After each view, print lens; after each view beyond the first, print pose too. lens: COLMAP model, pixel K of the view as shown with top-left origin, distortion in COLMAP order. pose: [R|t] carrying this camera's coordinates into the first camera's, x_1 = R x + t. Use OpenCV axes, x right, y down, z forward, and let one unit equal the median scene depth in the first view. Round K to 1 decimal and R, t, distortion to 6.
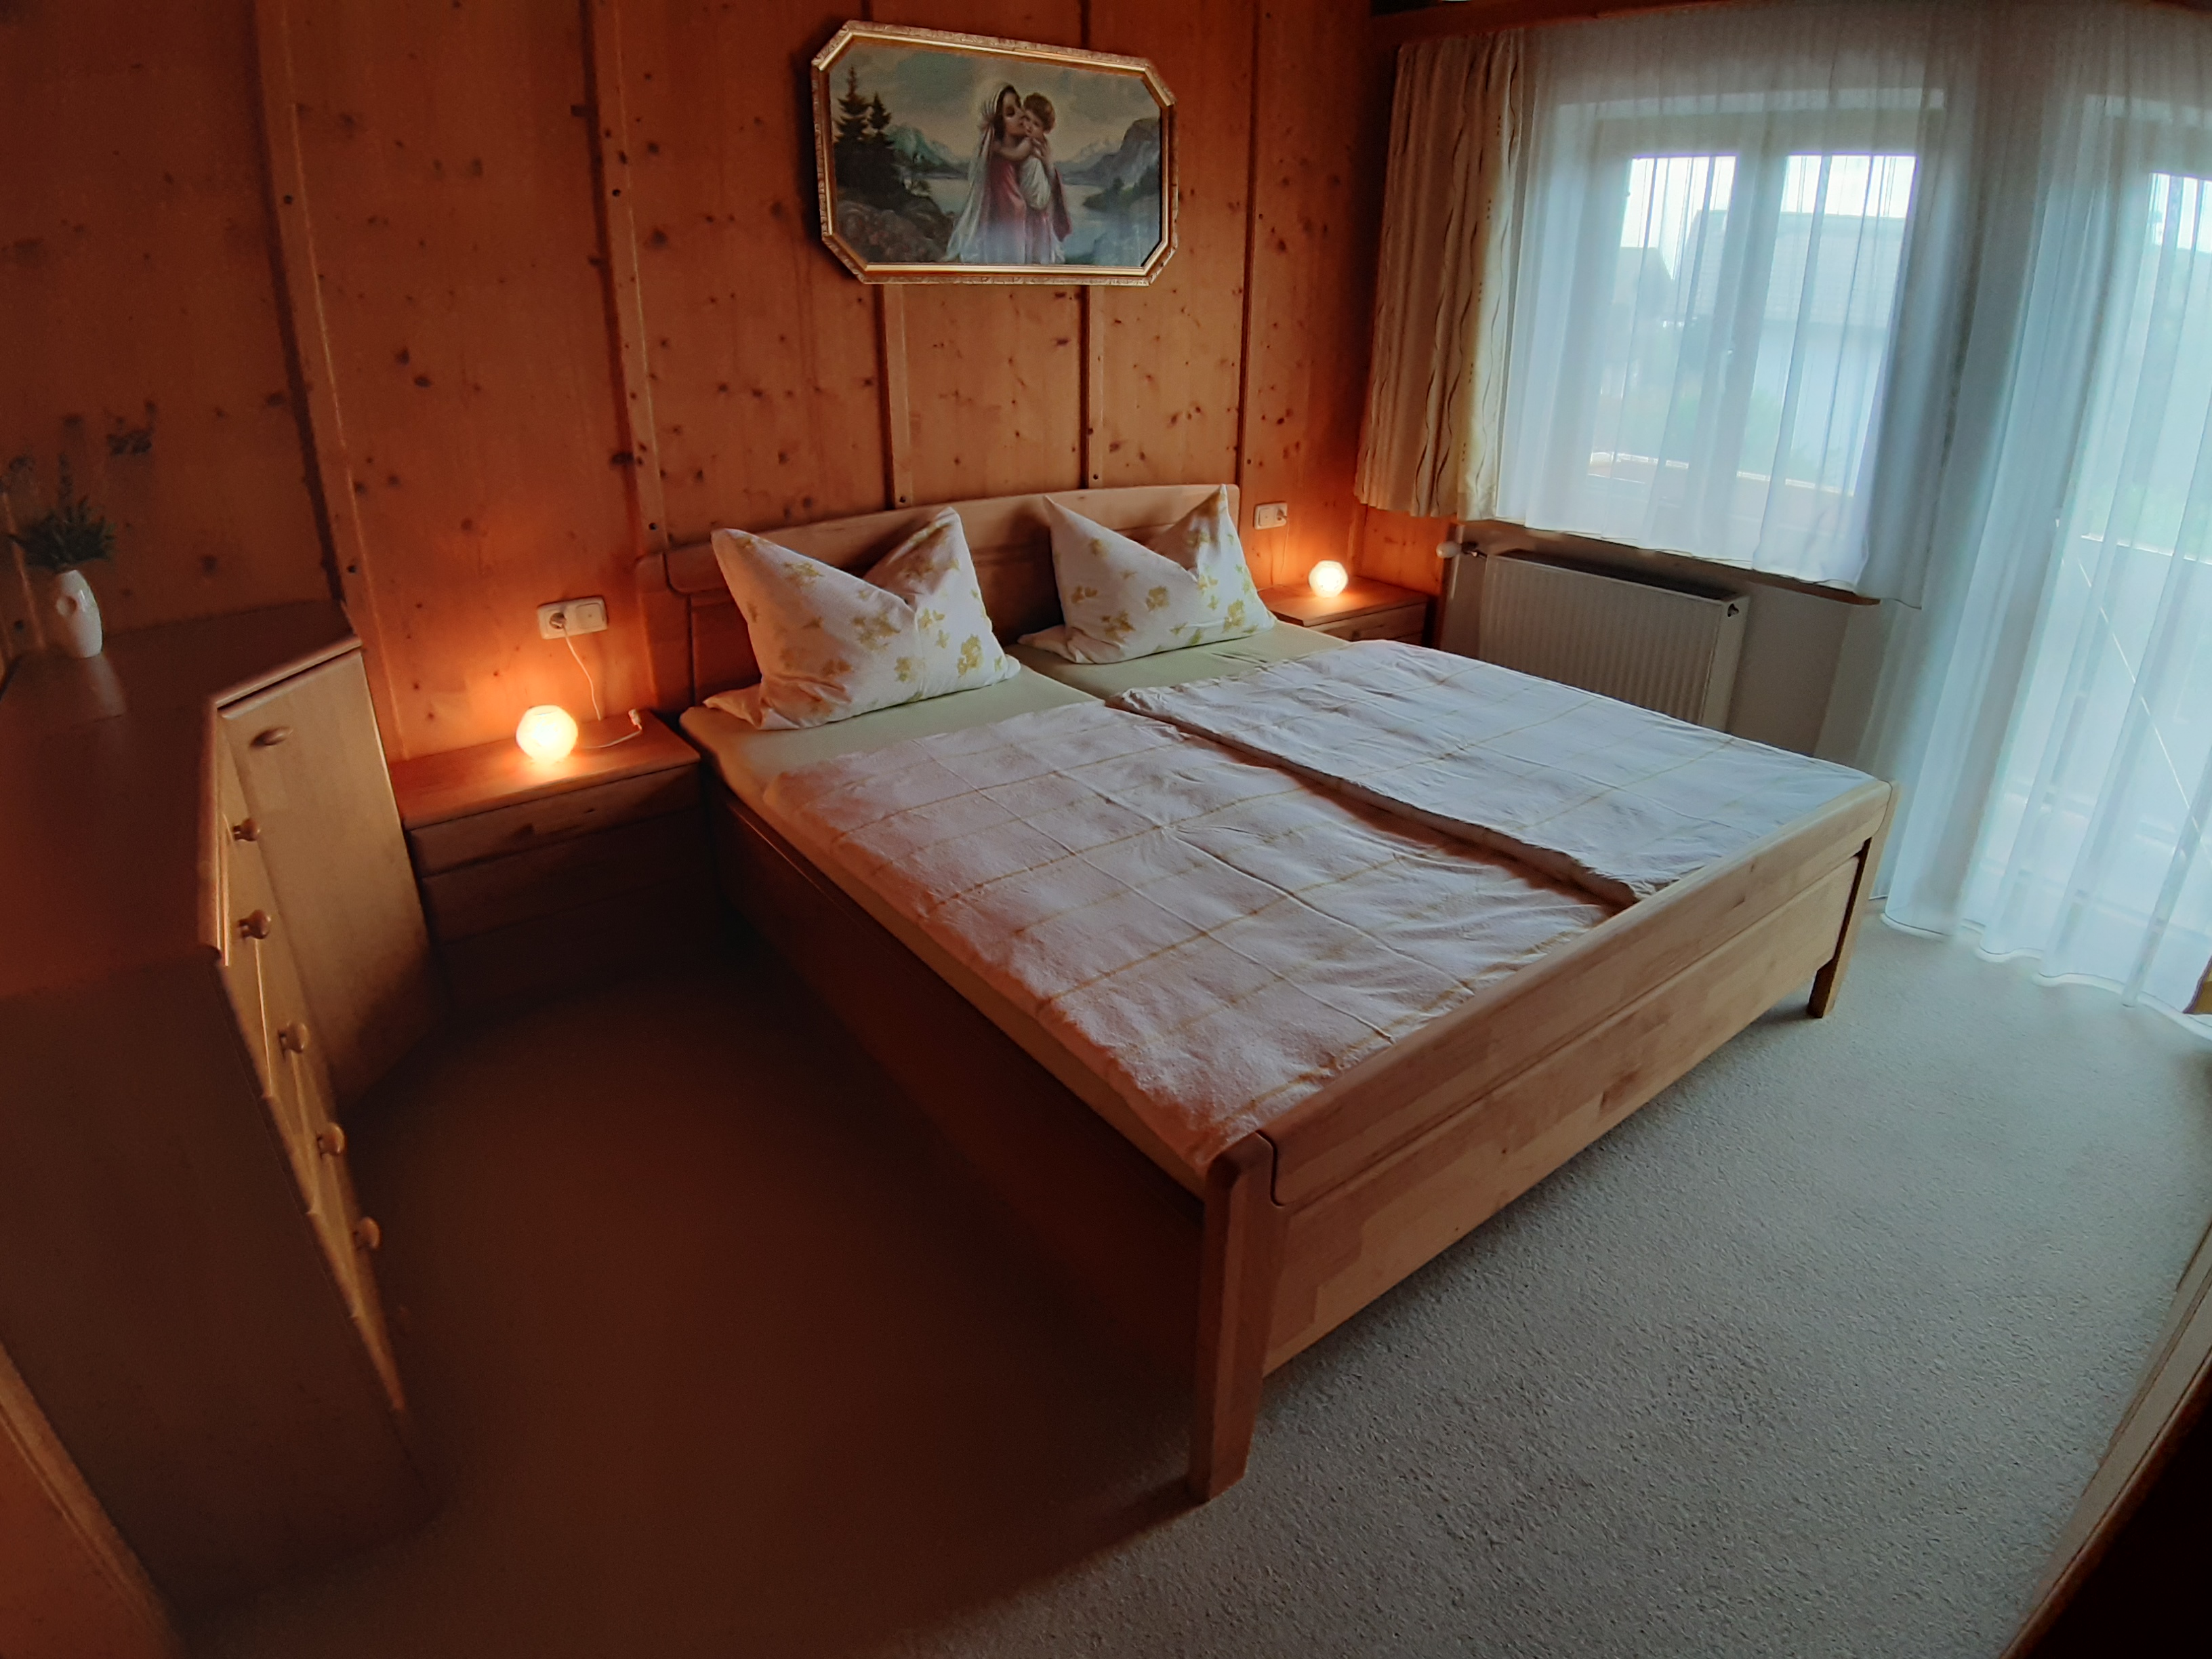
lens RADIAL K [[1169.4, 0, 1081.5], [0, 1169.4, 829.7], [0, 0, 1]] dist [-0.021374, -0.073438]
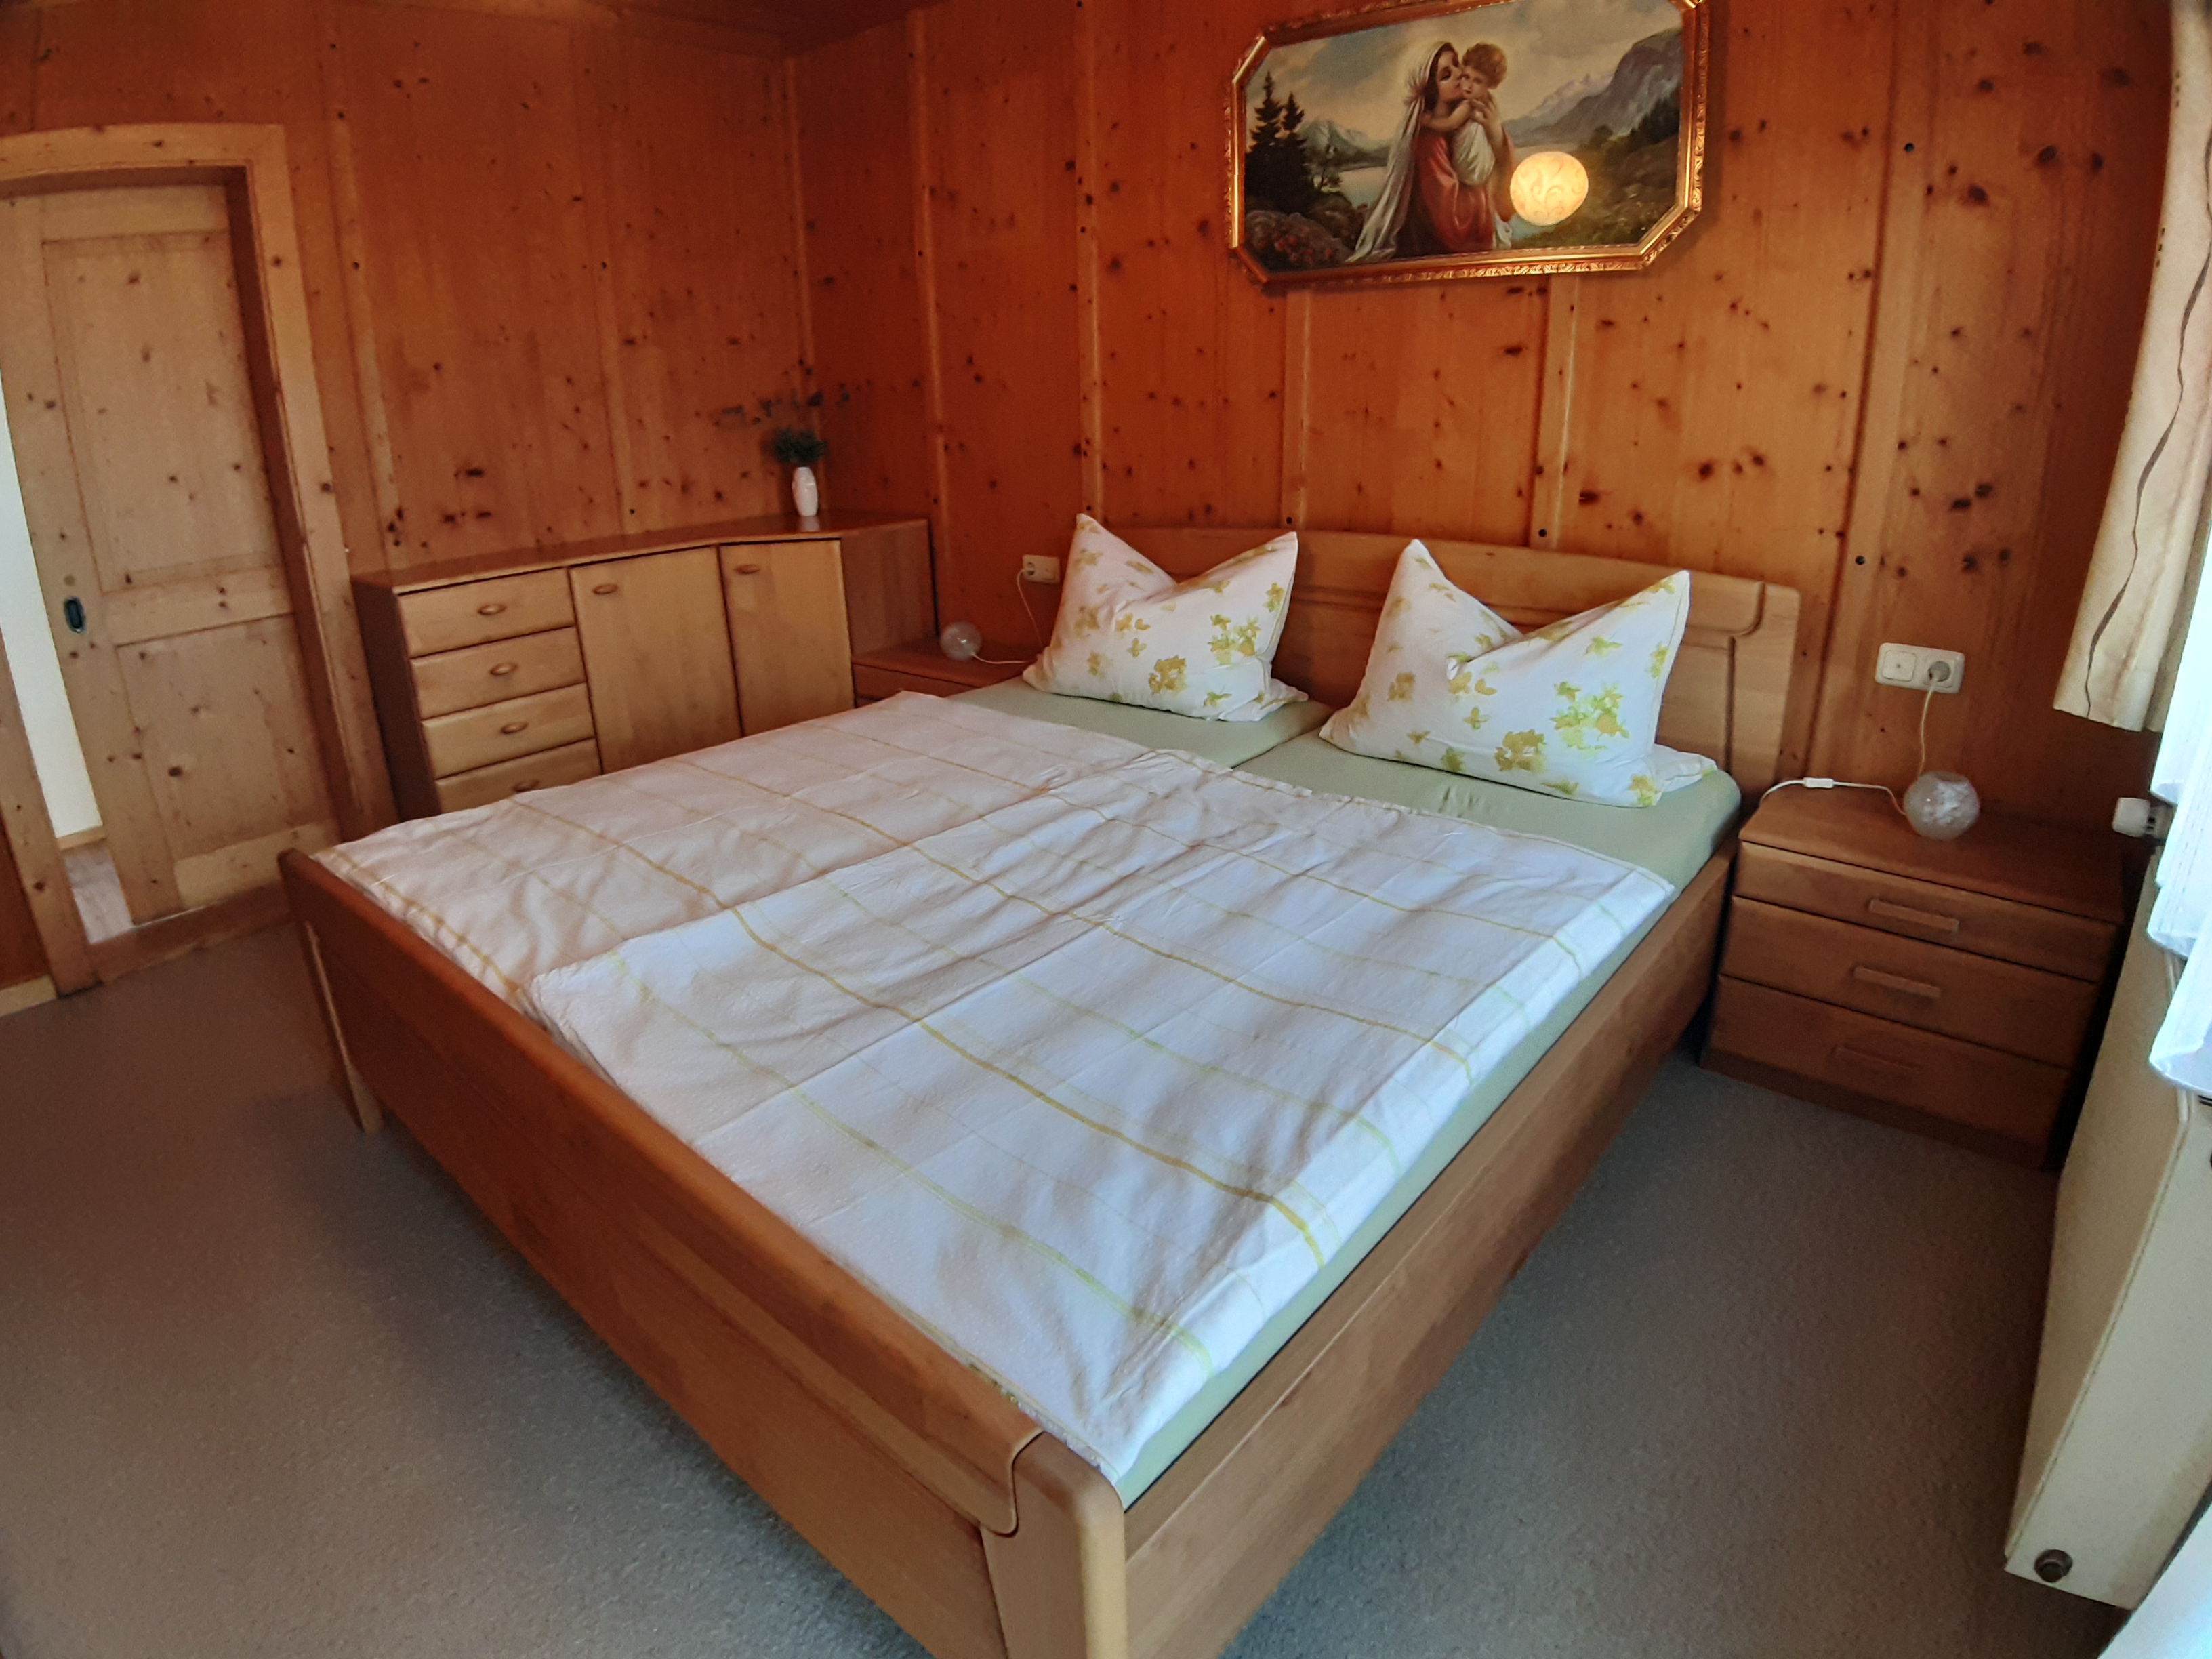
lens RADIAL K [[1169.4, 0, 1081.5], [0, 1169.4, 829.7], [0, 0, 1]] dist [-0.021374, -0.073438]
pose [[0.216236, 0.346644, -0.912732, 0.817422], [-0.377686, 0.891768, 0.249204, -0.251487], [0.900331, 0.290839, 0.323755, 0.670824]]
